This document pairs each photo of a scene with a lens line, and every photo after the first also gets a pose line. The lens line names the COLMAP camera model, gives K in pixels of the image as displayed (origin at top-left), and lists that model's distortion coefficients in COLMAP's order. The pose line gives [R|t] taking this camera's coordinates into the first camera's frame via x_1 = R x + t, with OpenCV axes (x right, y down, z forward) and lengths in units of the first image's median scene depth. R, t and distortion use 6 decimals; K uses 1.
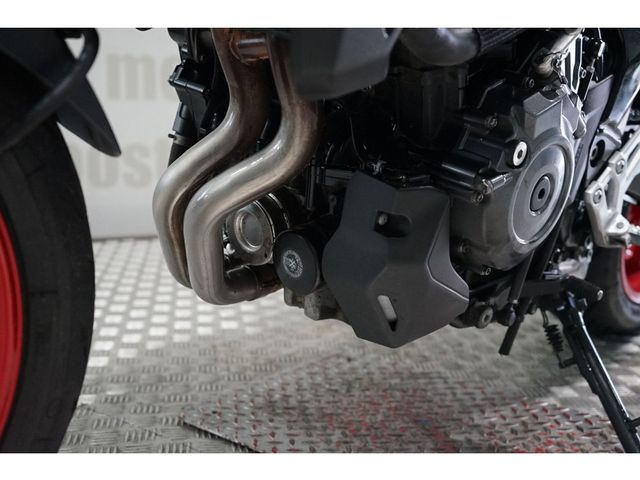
lens RADIAL K [[816.0, 0, 320.0], [0, 816.0, 240.0], [0, 0, 1]] dist [0.013689, -0.043260]
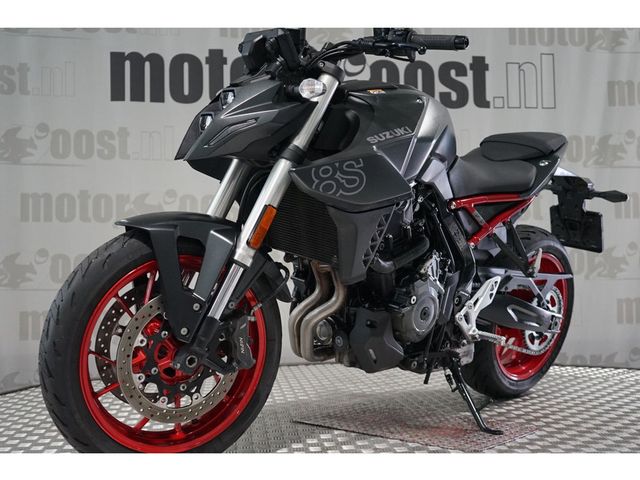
lens RADIAL K [[816.0, 0, 320.0], [0, 816.0, 240.0], [0, 0, 1]] dist [0.013689, -0.043260]
pose [[0.999041, -0.027893, -0.033758, 0.005546], [0.020250, 0.977787, -0.208619, 0.268779], [0.038827, 0.207735, 0.977414, -1.799056]]
